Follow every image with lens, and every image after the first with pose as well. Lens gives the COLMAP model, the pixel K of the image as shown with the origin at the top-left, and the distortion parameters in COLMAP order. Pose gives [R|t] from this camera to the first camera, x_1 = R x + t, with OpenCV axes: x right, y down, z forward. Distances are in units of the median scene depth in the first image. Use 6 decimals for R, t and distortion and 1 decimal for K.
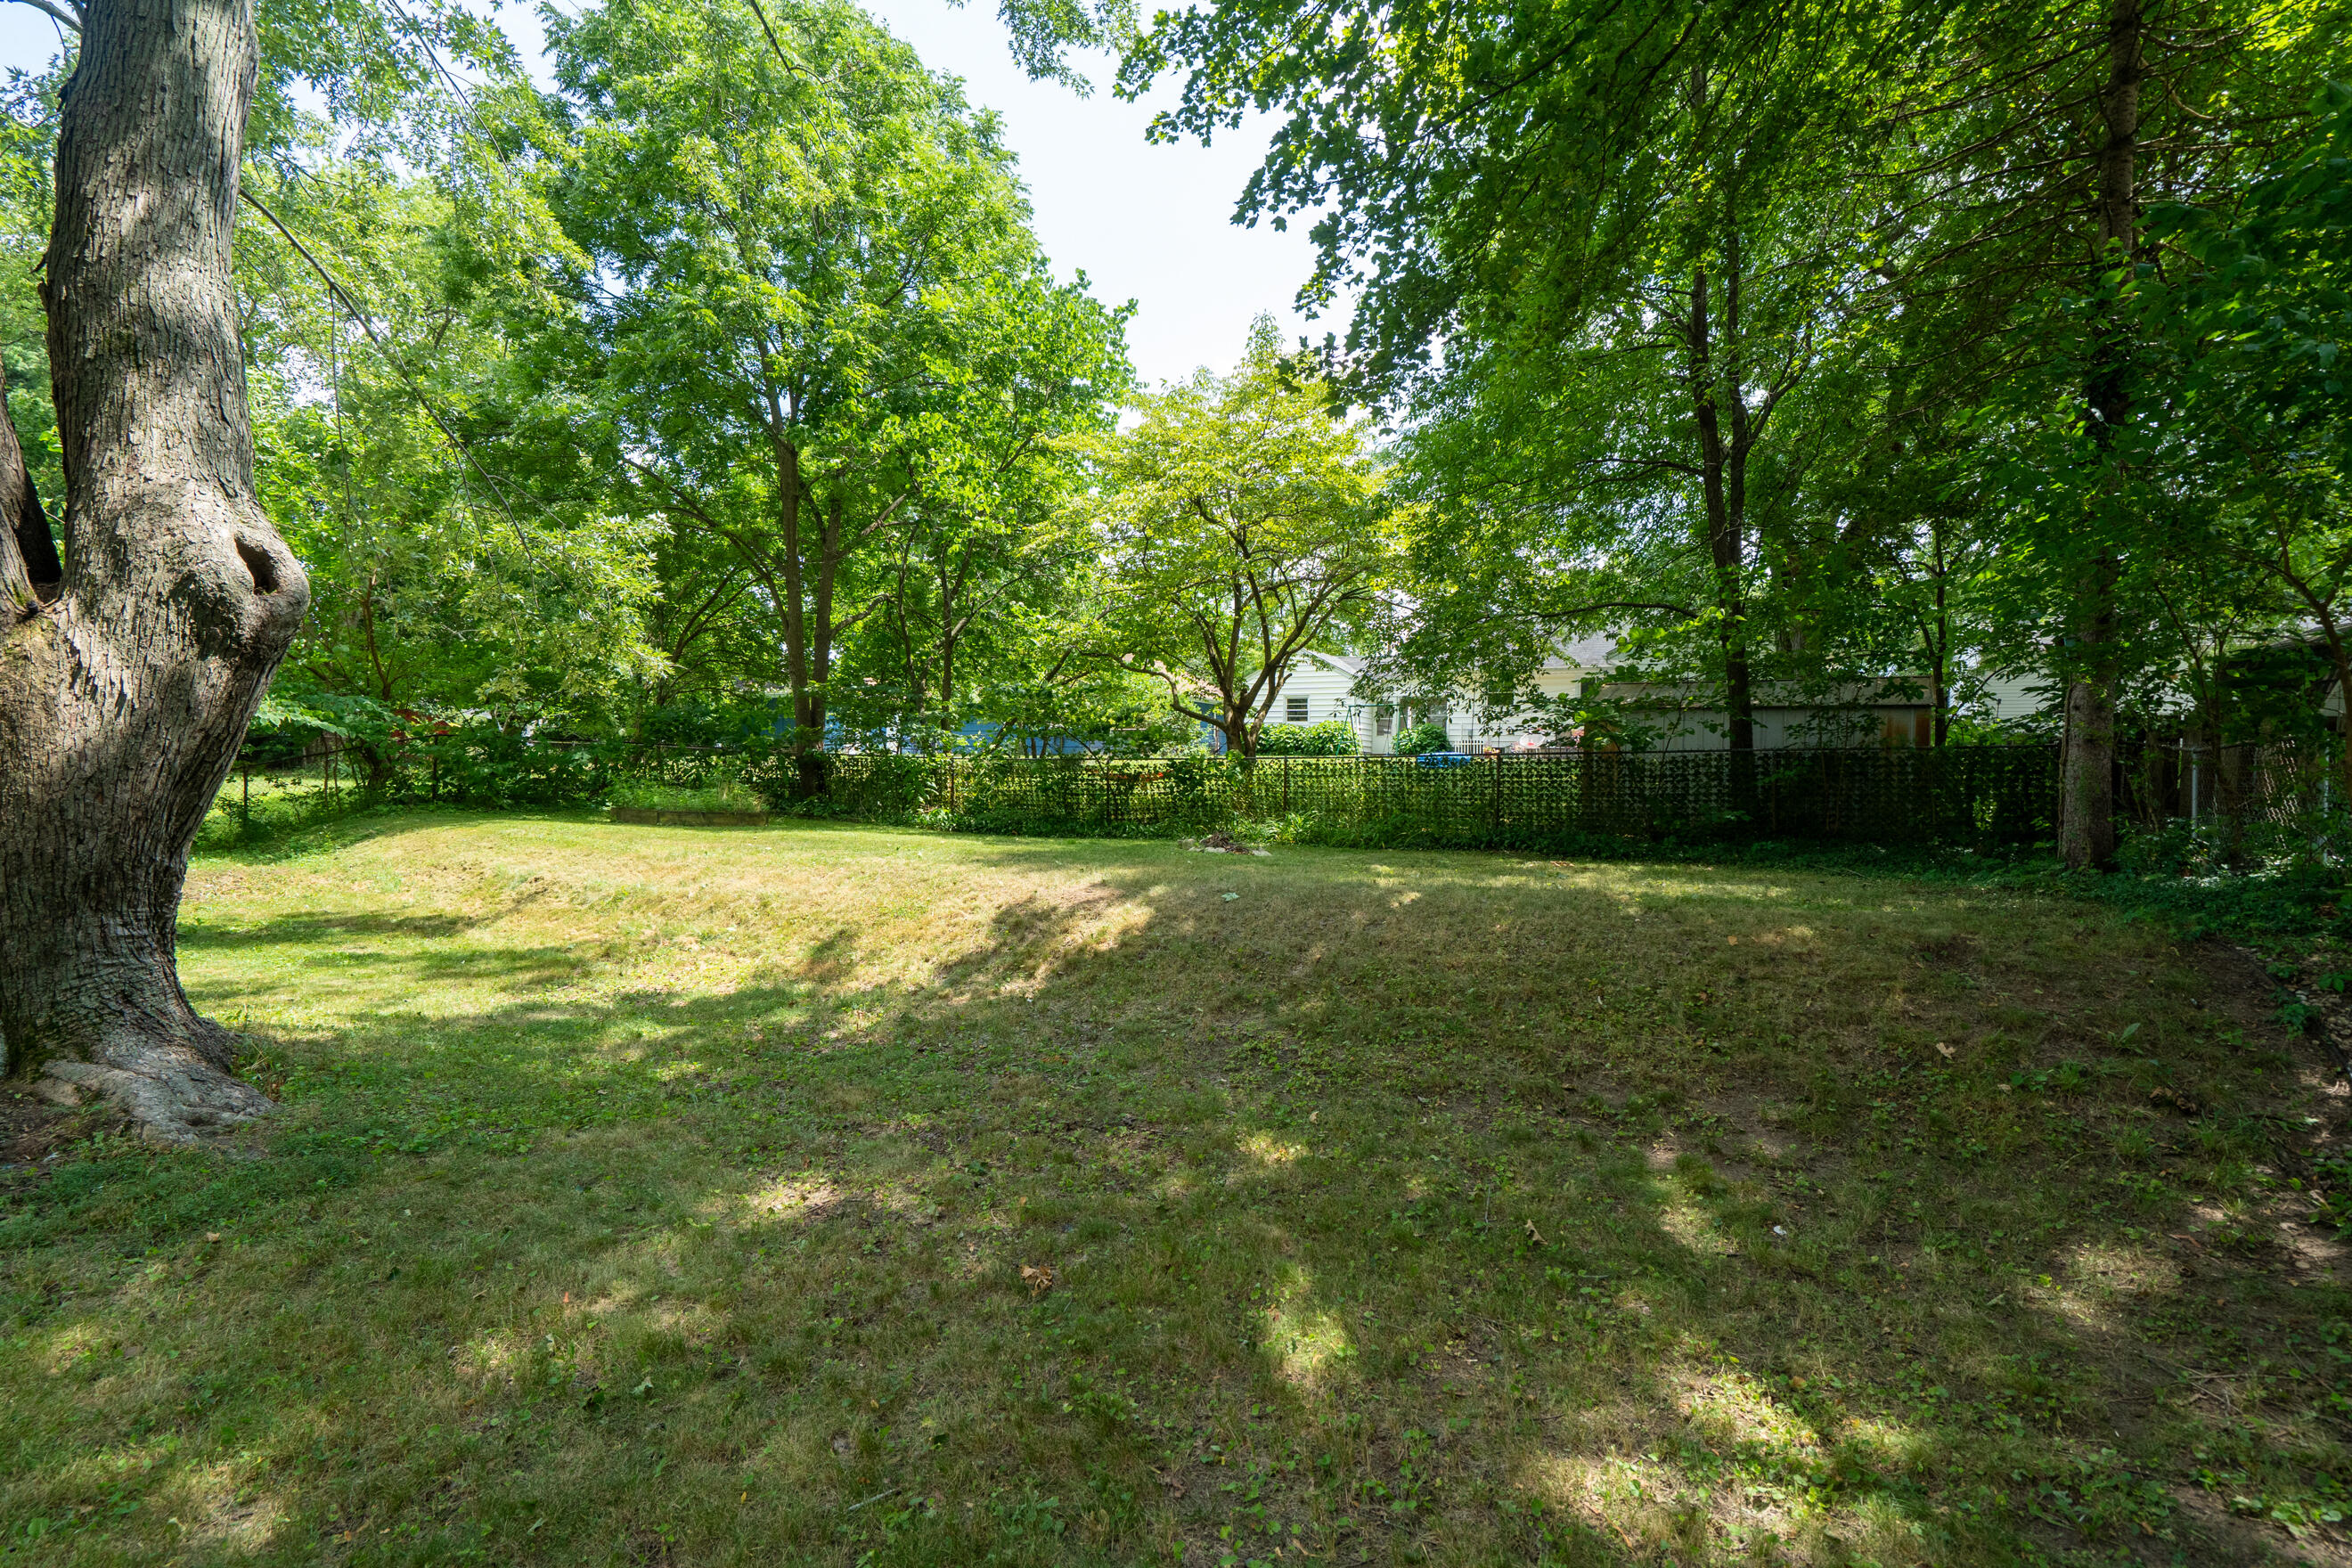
lens RADIAL K [[1023.2, 0, 1176.0], [0, 1023.2, 784.0], [0, 0, 1]] dist [-0.014787, 0.000260]
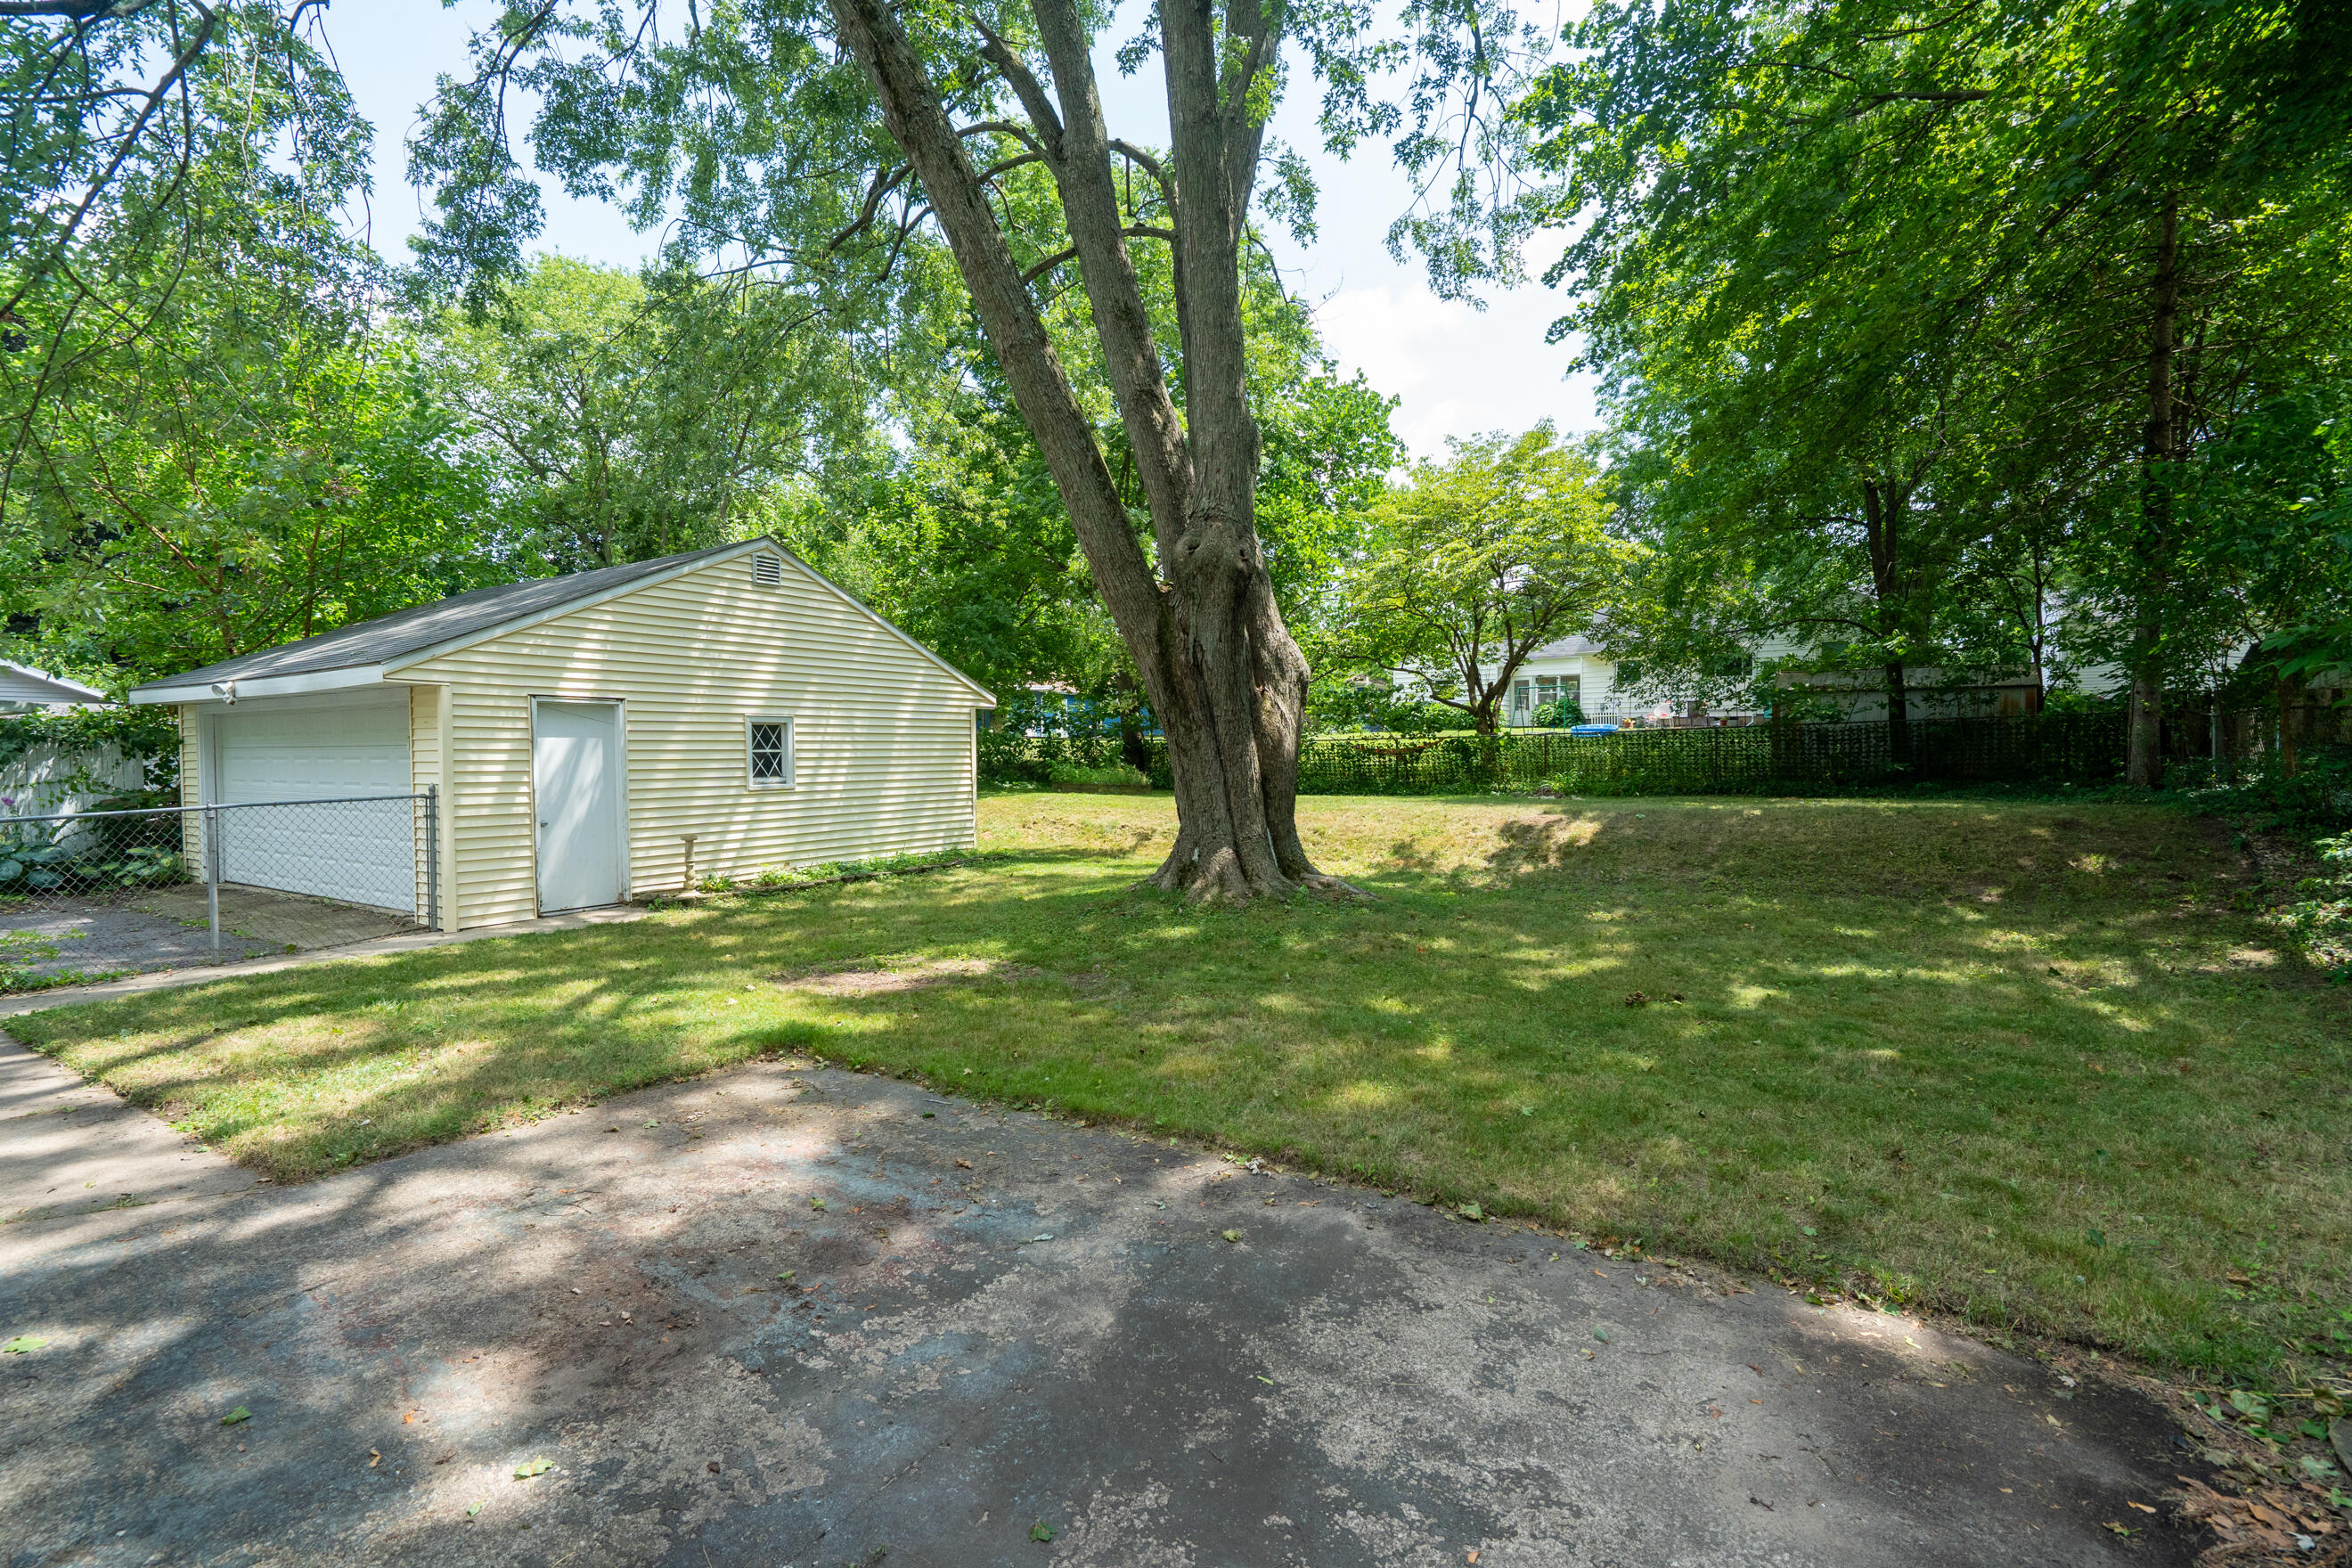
lens RADIAL K [[1005.0, 0, 1176.0], [0, 1005.0, 784.0], [0, 0, 1]] dist [0.000584, 0.000114]
pose [[0.998946, -0.026182, -0.037697, -0.431733], [0.027182, 0.999286, 0.026257, -0.006941], [0.036983, -0.027254, 0.998944, -0.485060]]
